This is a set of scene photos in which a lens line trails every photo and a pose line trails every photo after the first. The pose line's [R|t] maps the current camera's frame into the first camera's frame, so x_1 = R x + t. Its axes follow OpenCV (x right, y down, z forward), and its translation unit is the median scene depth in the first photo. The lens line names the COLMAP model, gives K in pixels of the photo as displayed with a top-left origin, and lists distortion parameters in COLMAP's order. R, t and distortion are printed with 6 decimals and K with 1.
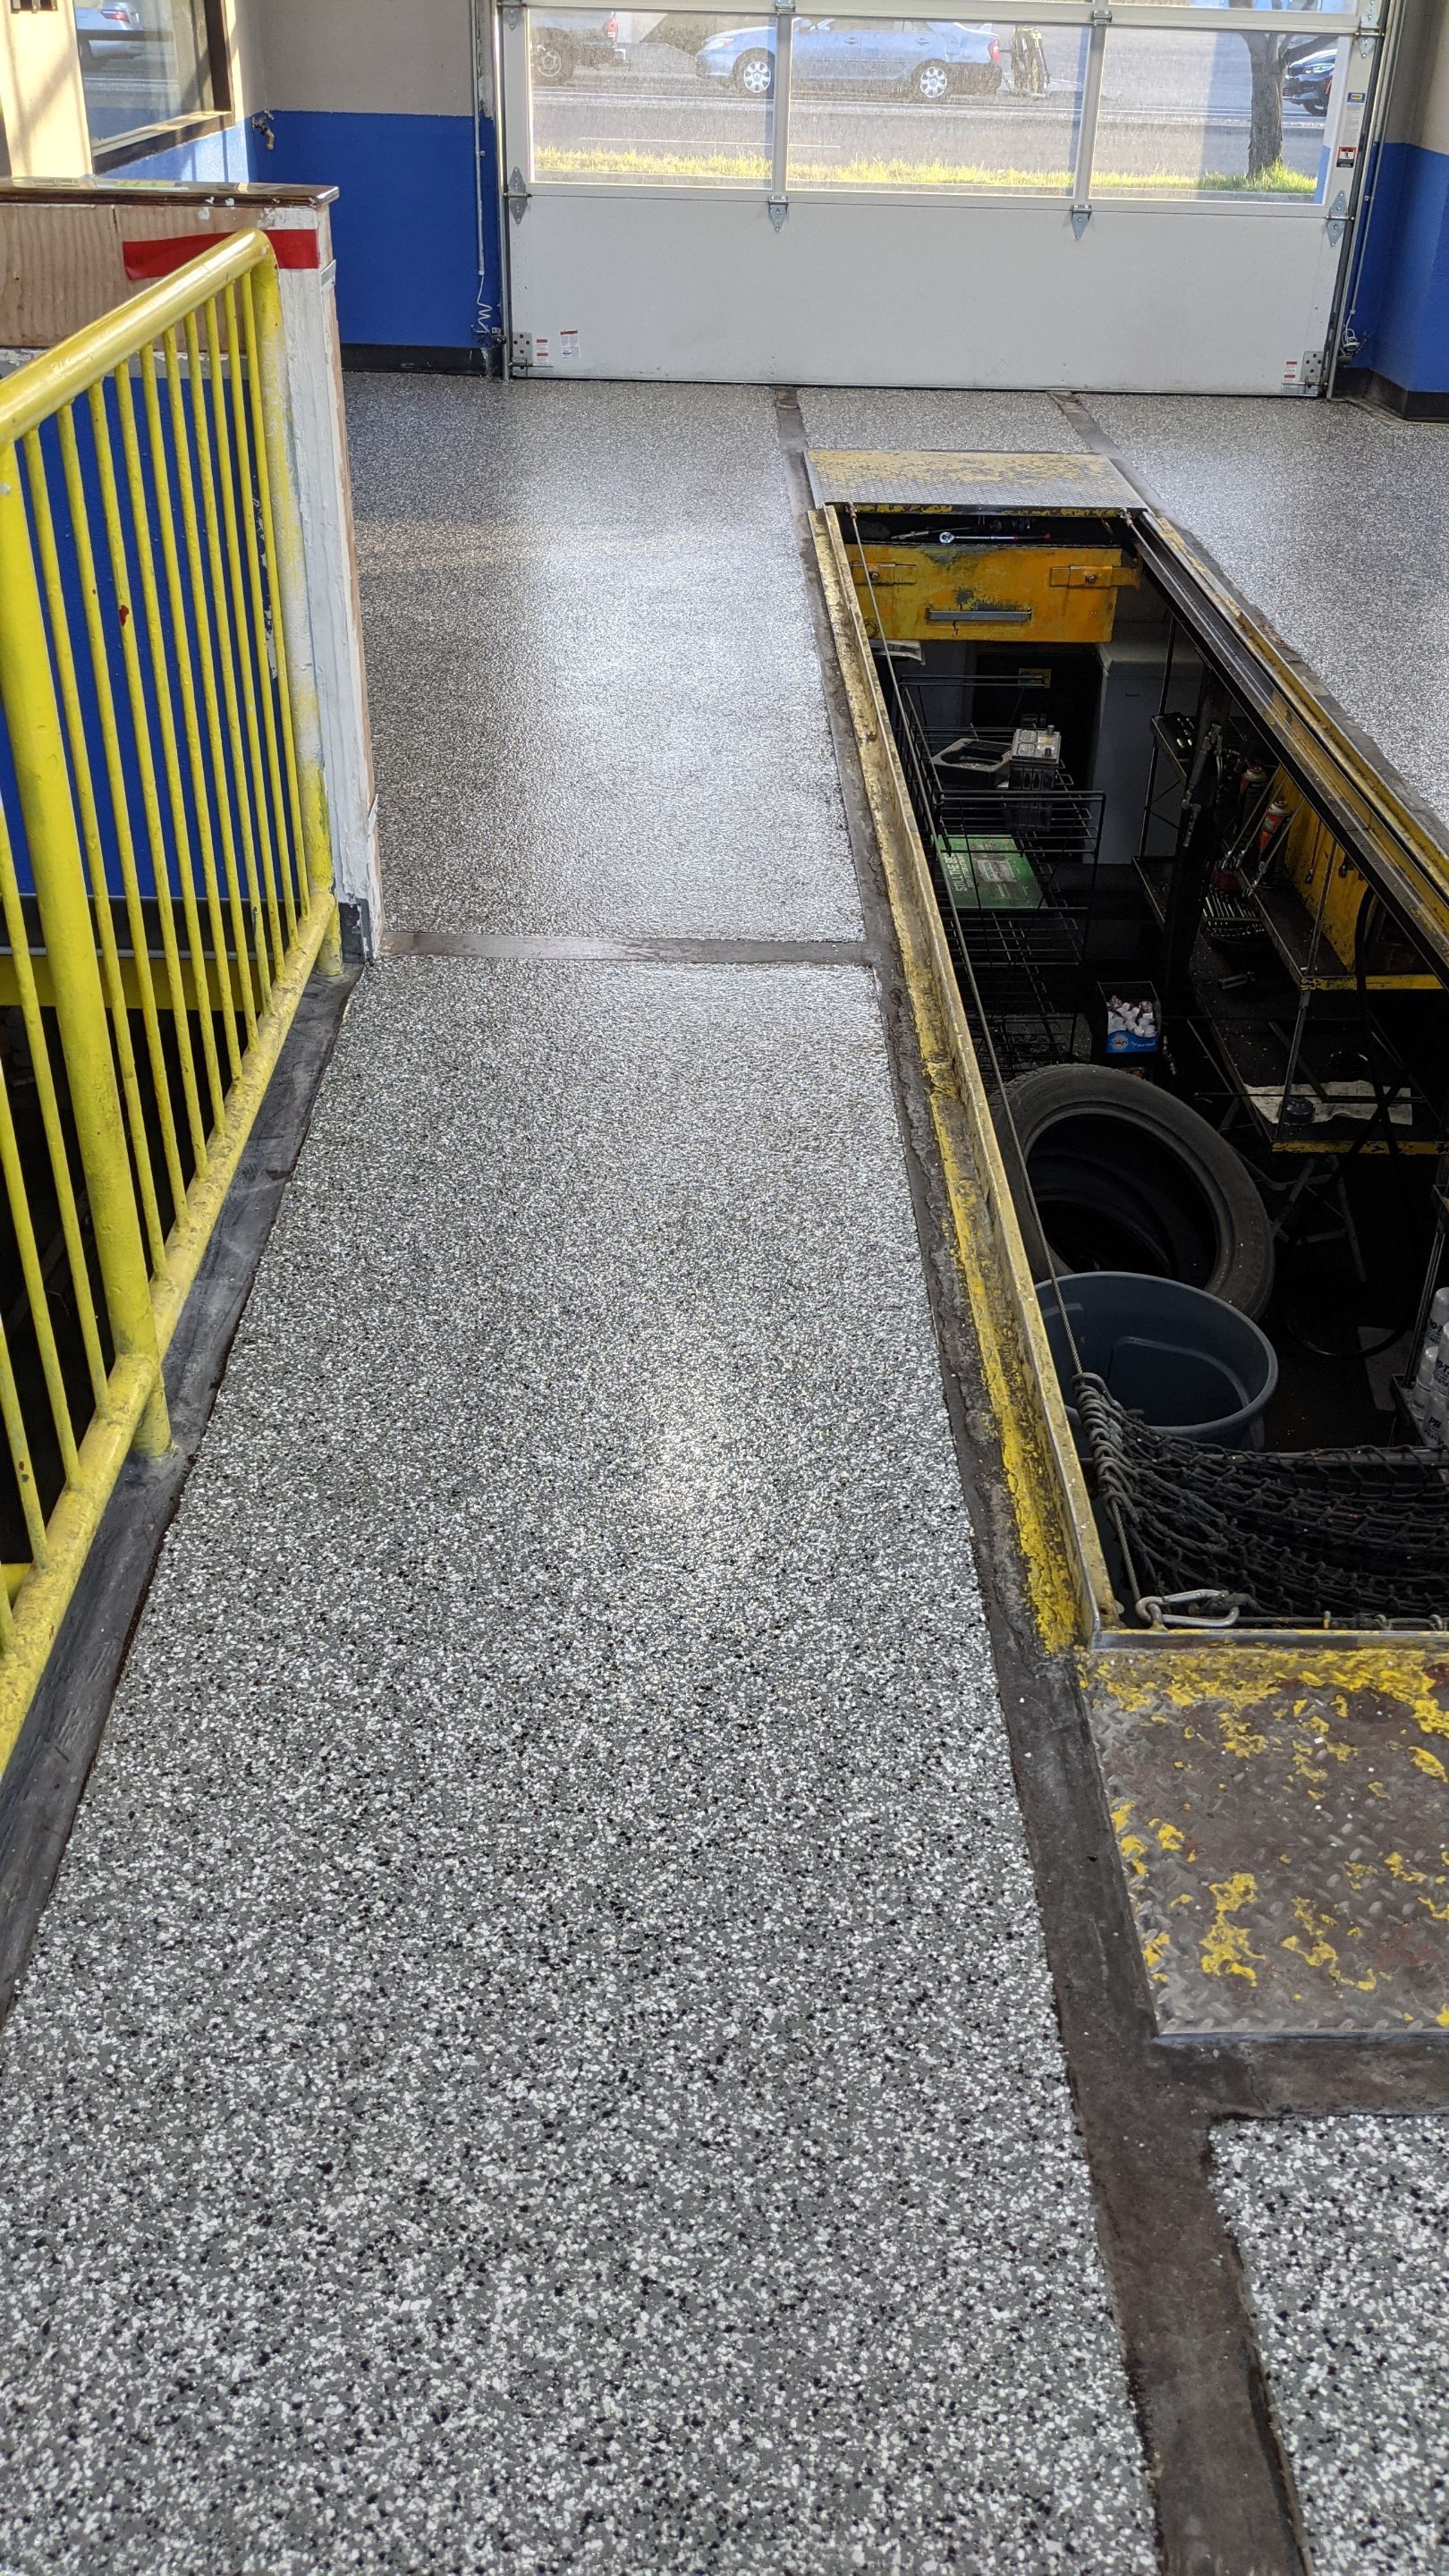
lens RADIAL K [[2039.4, 0, 726.5], [0, 2039.4, 1253.5], [0, 0, 1]] dist [0.048420, -0.073831]
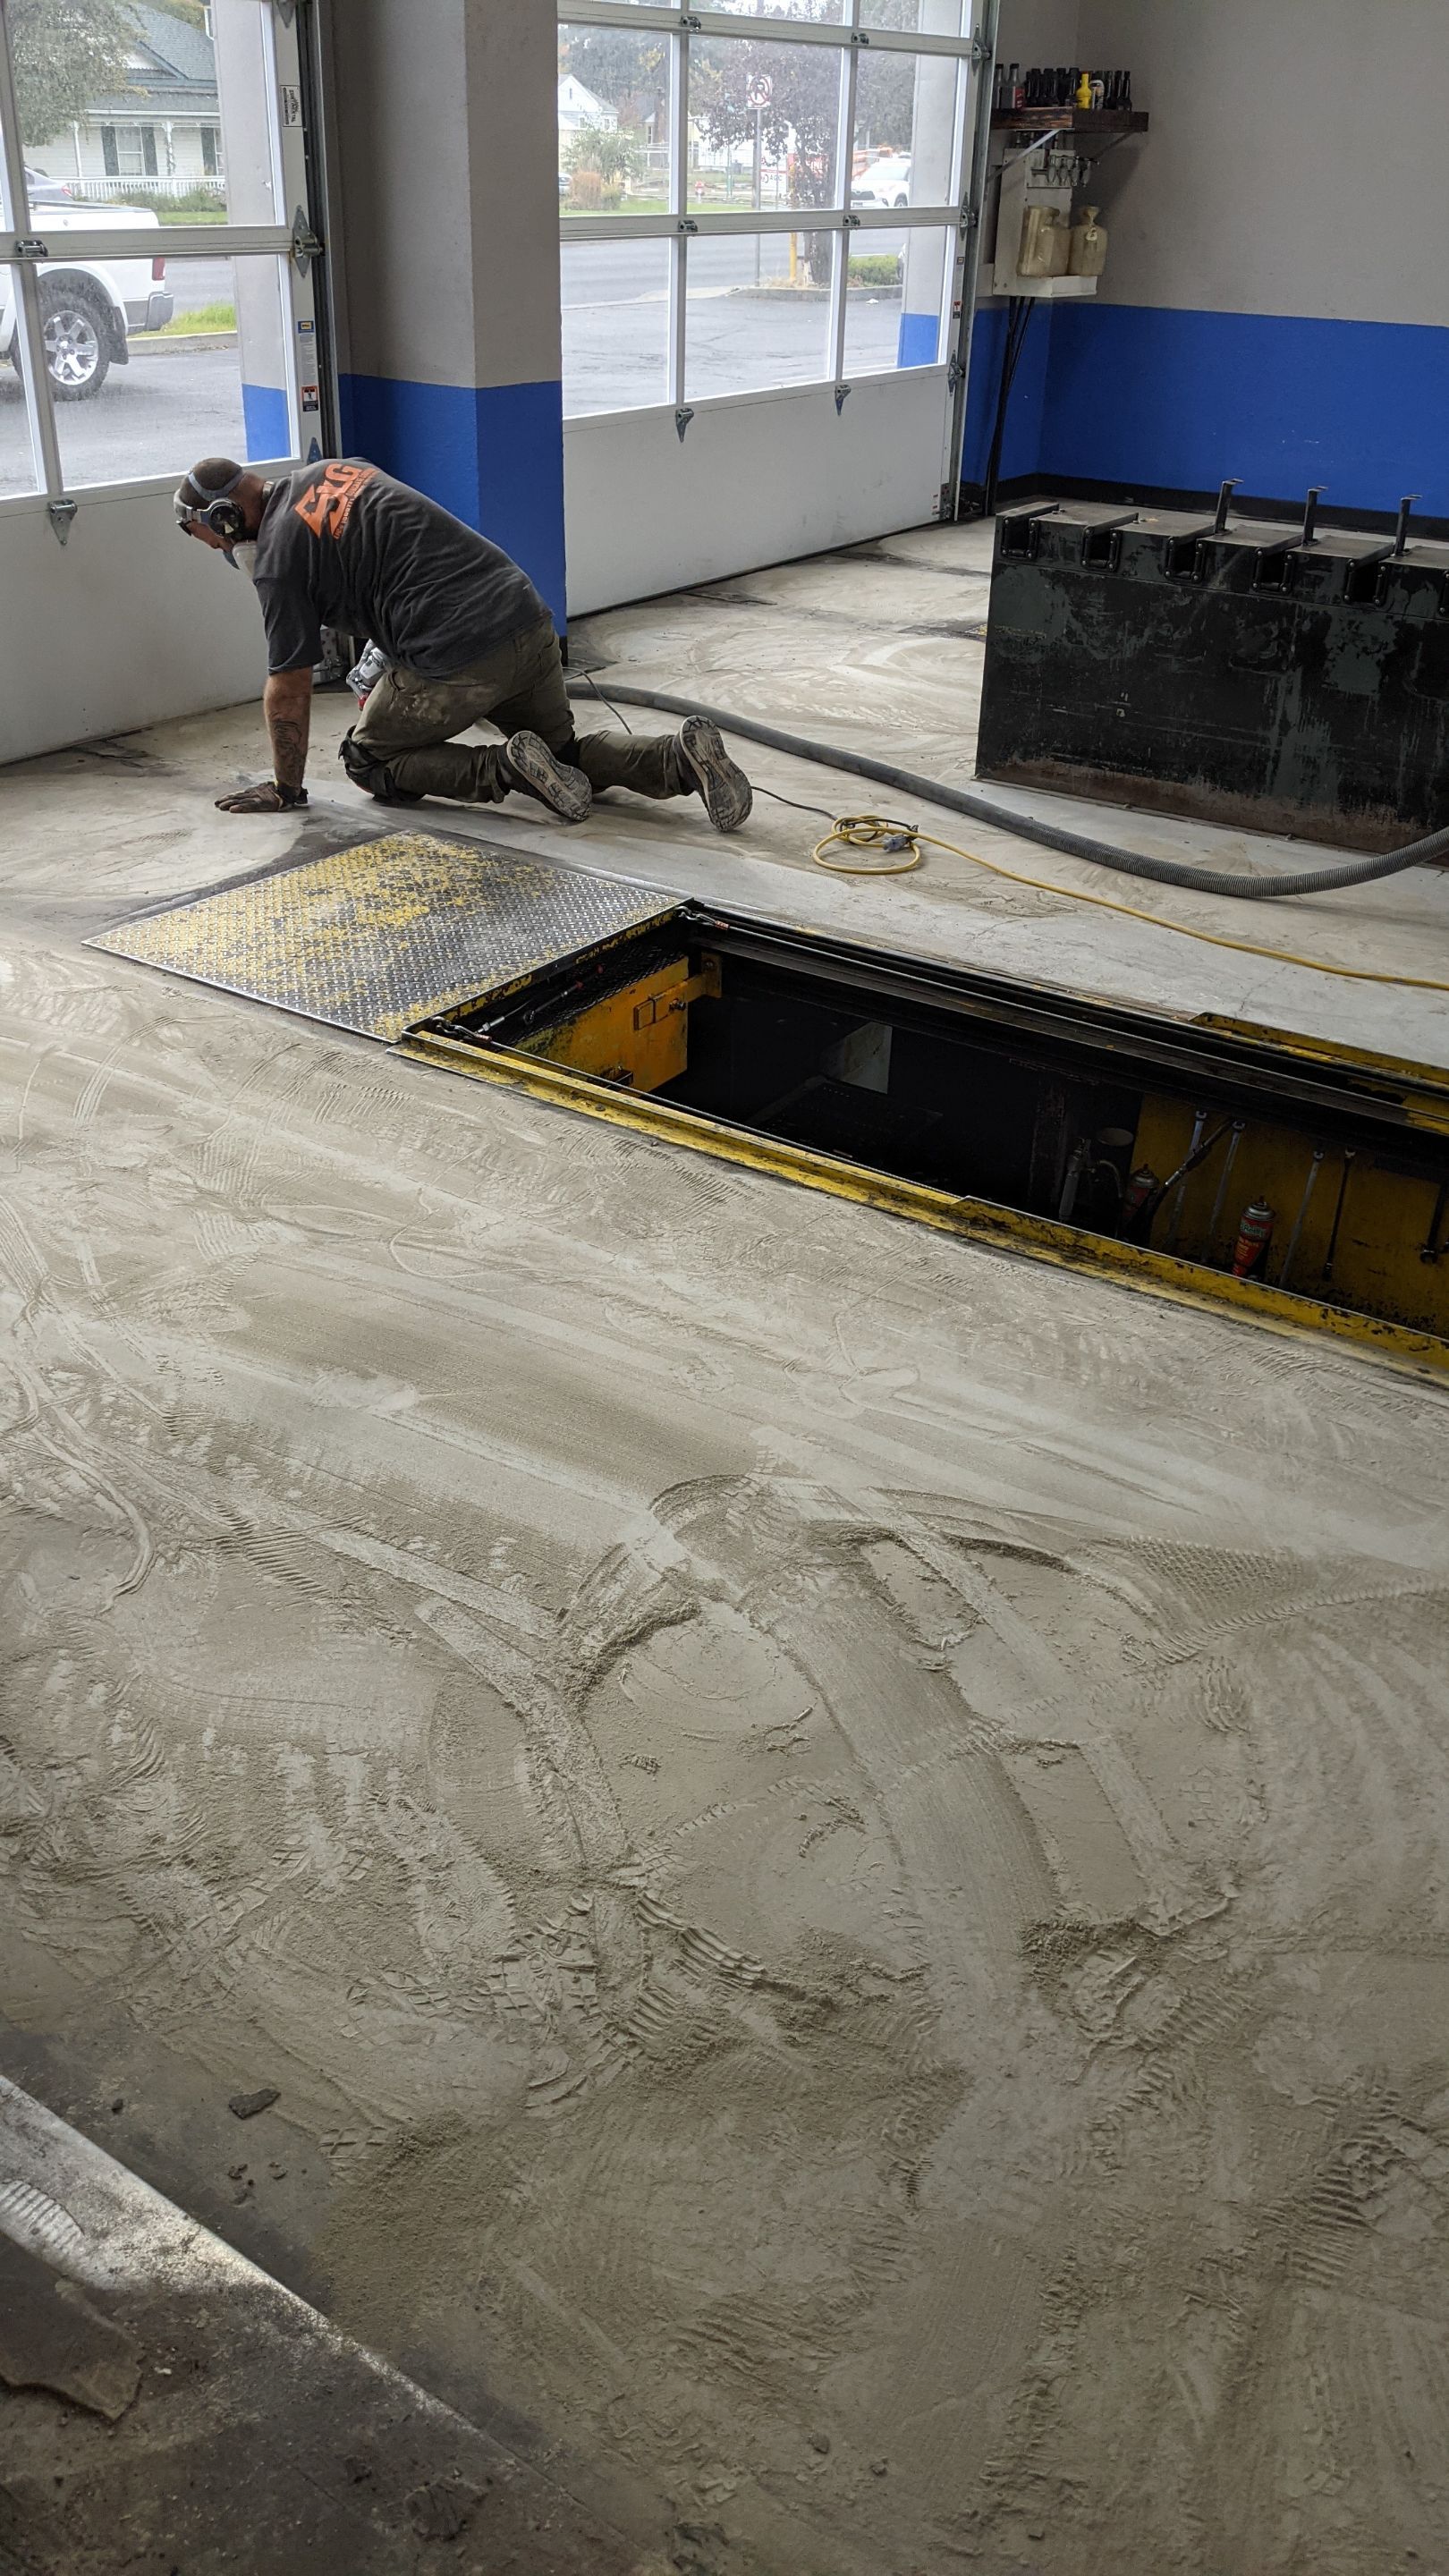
lens RADIAL K [[2023.5, 0, 721.4], [0, 2023.5, 1238.7], [0, 0, 1]] dist [0.067904, -0.111657]
pose [[0.578190, -0.397212, 0.712684, -0.423169], [0.429459, 0.890859, 0.148103, -0.409644], [-0.693729, 0.220437, 0.685673, 0.587919]]
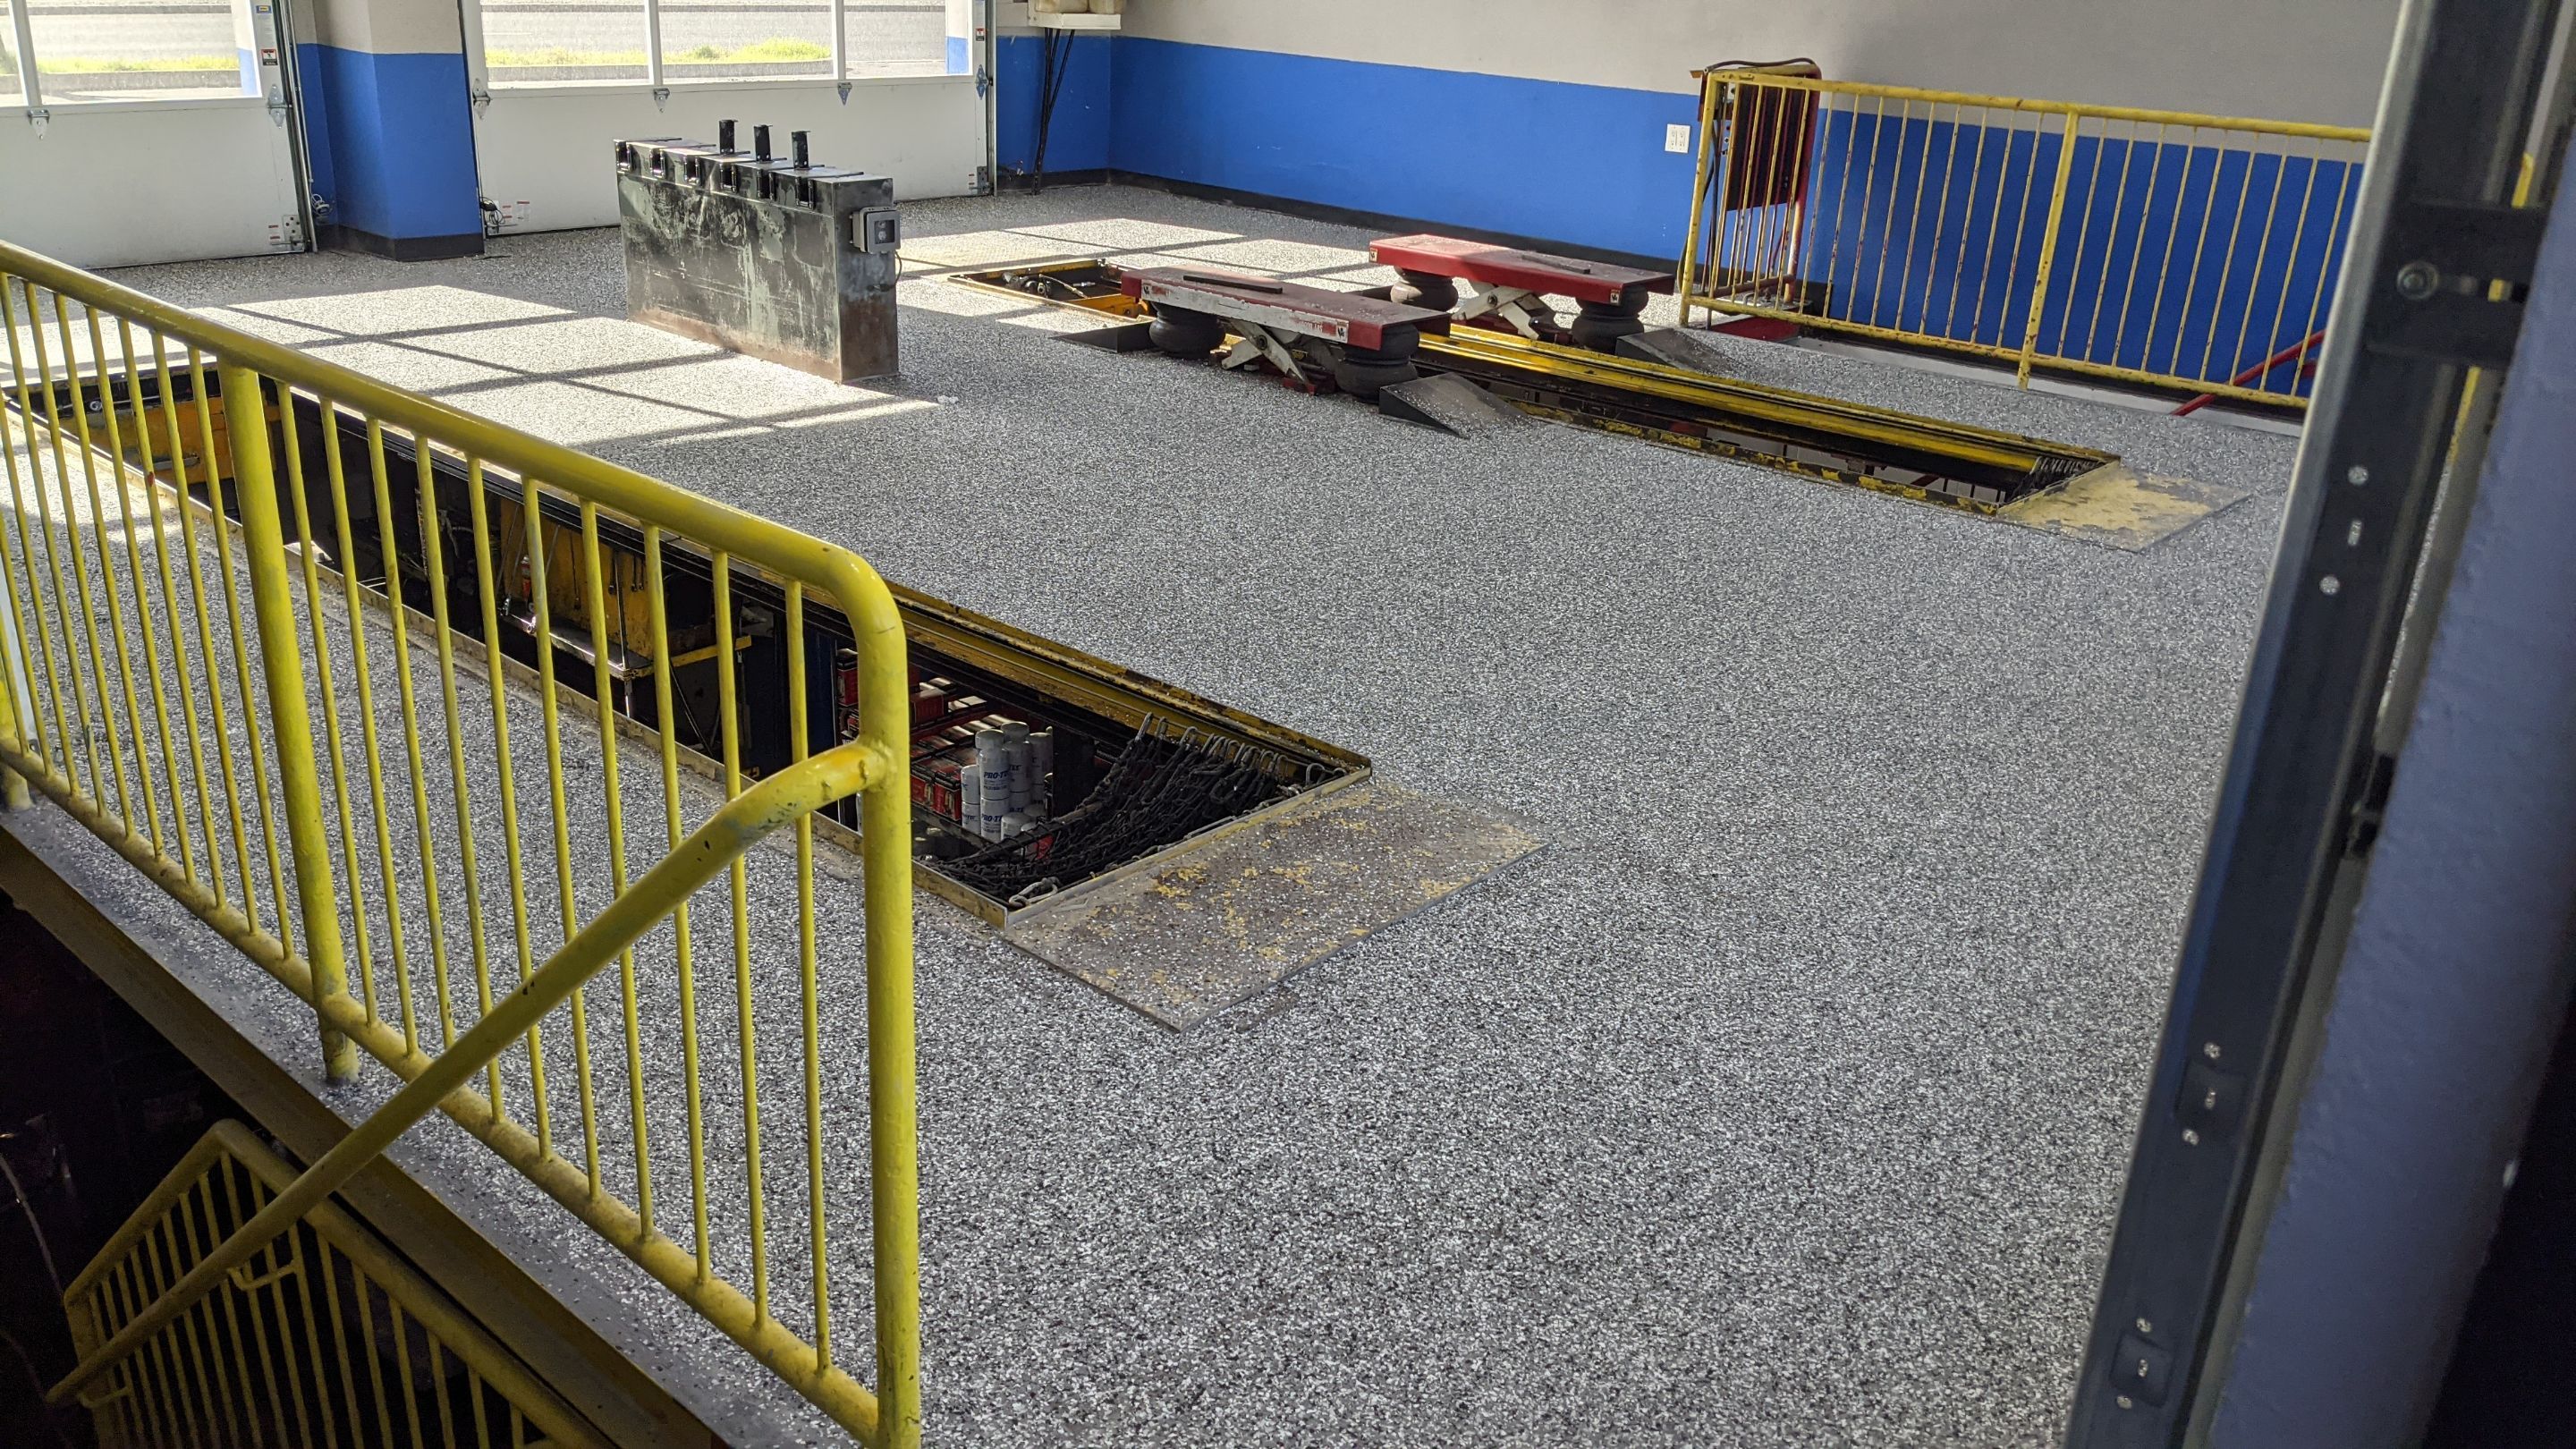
lens RADIAL K [[2030.1, 0, 1252.9], [0, 2030.1, 806.9], [0, 0, 1]] dist [0.043165, -0.079629]
pose [[0.685331, -0.285519, 0.669926, -0.297274], [0.363013, 0.931432, 0.025611, 0.048607], [-0.631303, 0.225640, 0.741986, -0.156633]]
